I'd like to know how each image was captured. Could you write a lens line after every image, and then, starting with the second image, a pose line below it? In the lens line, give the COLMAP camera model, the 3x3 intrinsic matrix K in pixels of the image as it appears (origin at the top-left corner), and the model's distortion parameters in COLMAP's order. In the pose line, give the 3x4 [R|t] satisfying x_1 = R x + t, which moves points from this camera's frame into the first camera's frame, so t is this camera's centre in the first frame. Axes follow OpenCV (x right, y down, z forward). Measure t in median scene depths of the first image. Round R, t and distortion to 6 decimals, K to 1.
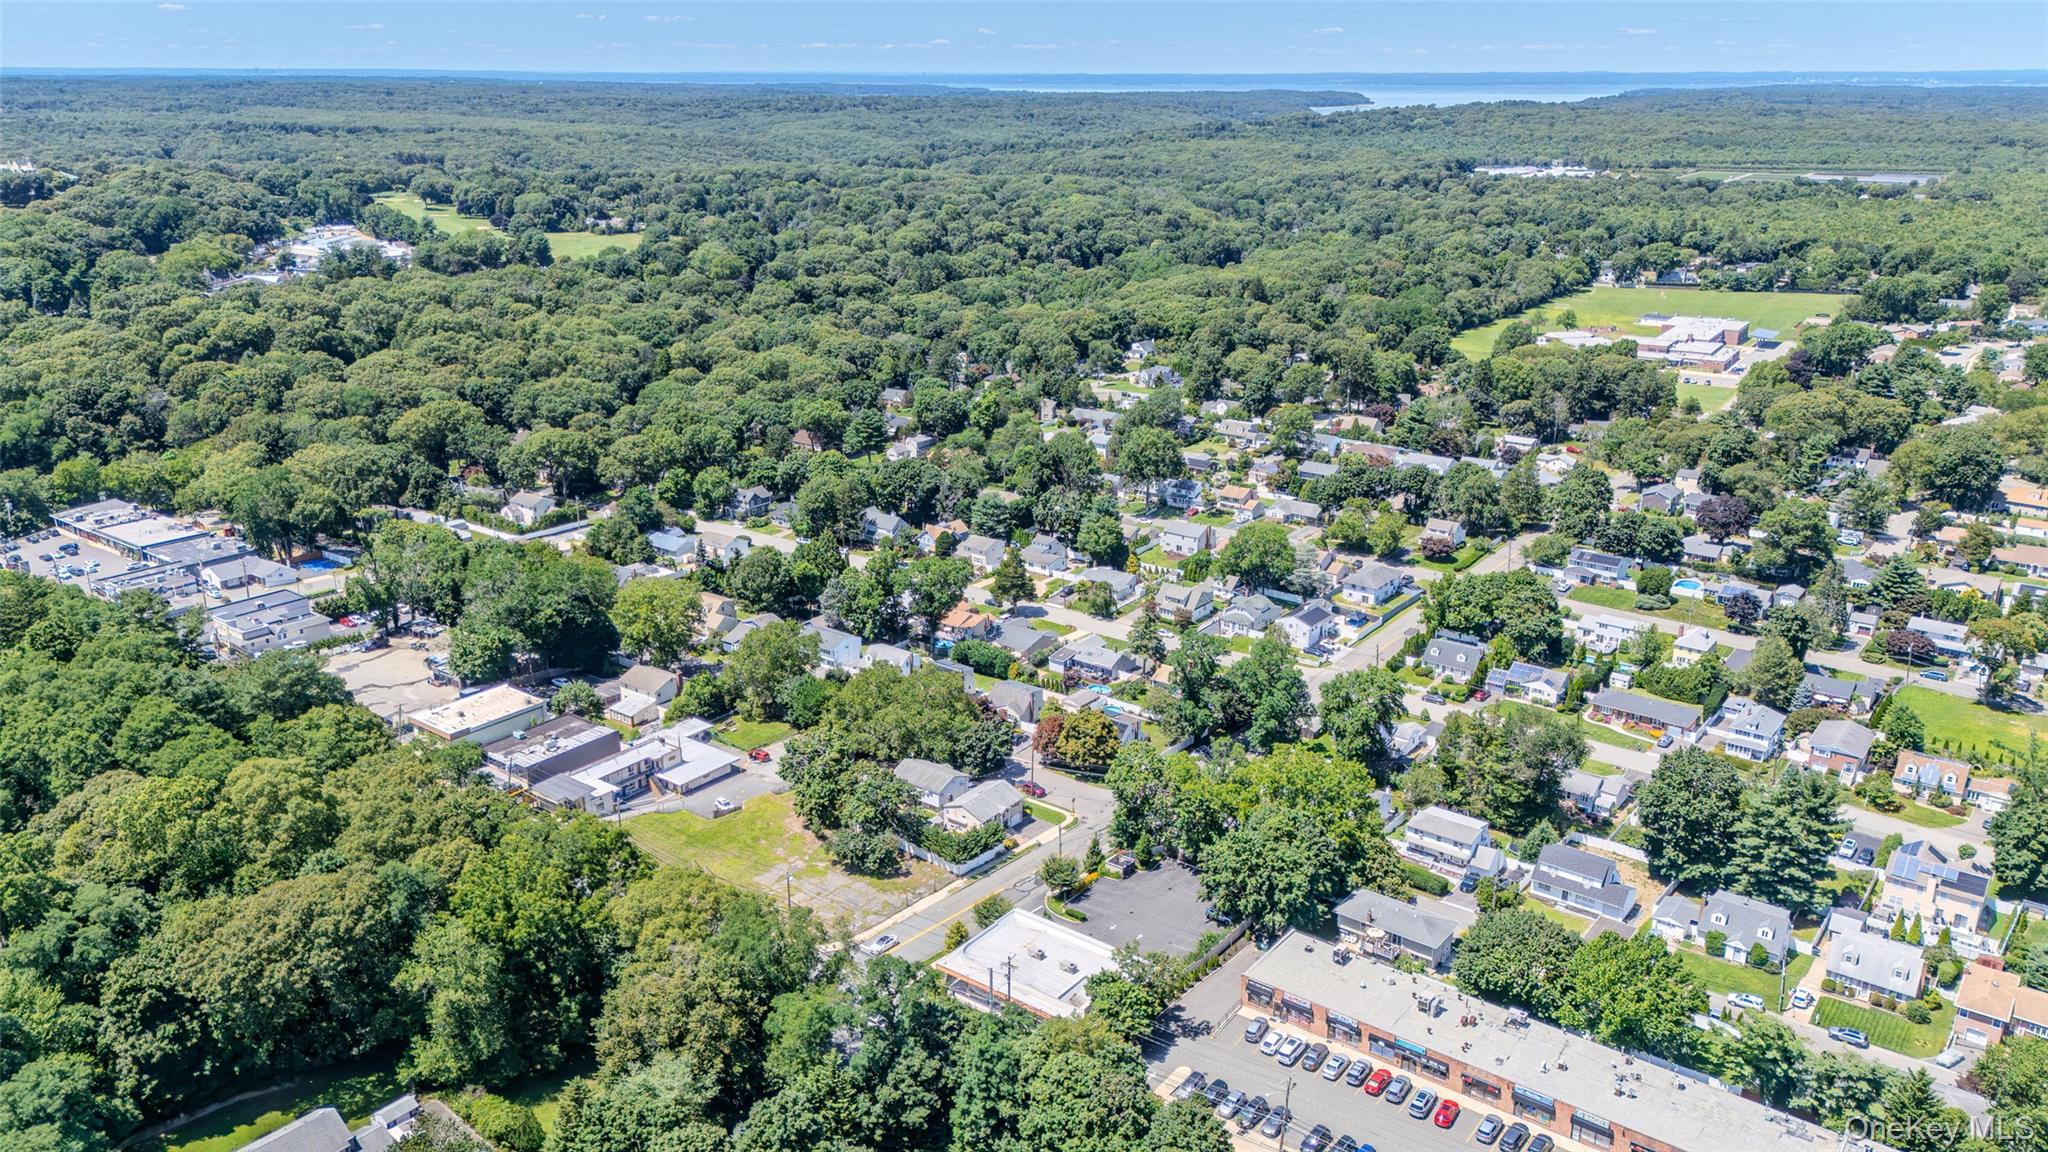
lens RADIAL K [[1501.9, 0, 1022.9], [0, 1501.9, 568.4], [0, 0, 1]] dist [0.104691, -0.129337]
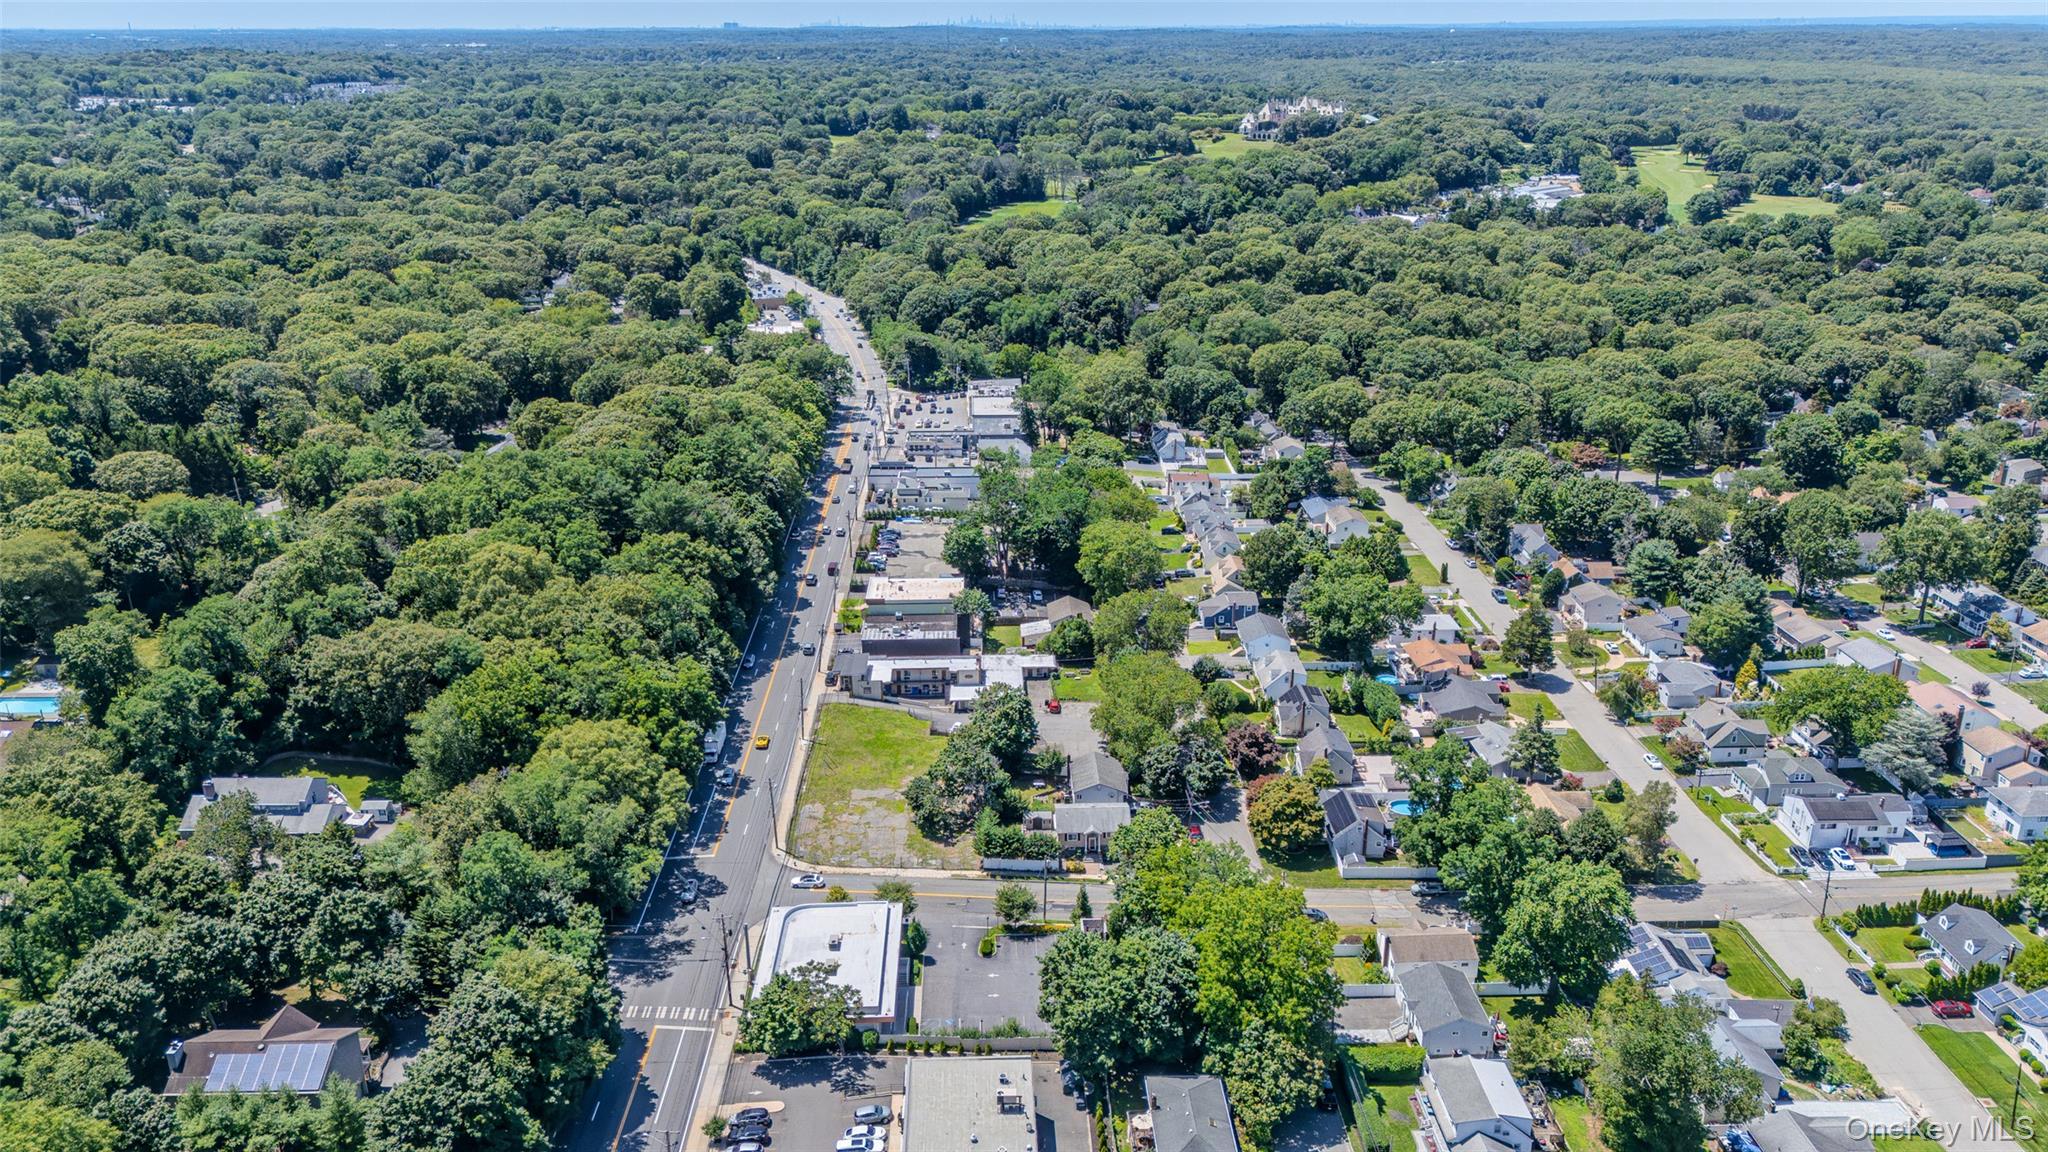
lens RADIAL K [[1501.9, 0, 1022.9], [0, 1501.9, 568.4], [0, 0, 1]] dist [0.104691, -0.129337]
pose [[0.629840, 0.257566, -0.732776, 0.485442], [-0.236323, 0.962237, 0.135094, -0.088019], [0.739900, 0.088084, 0.666925, 0.283908]]
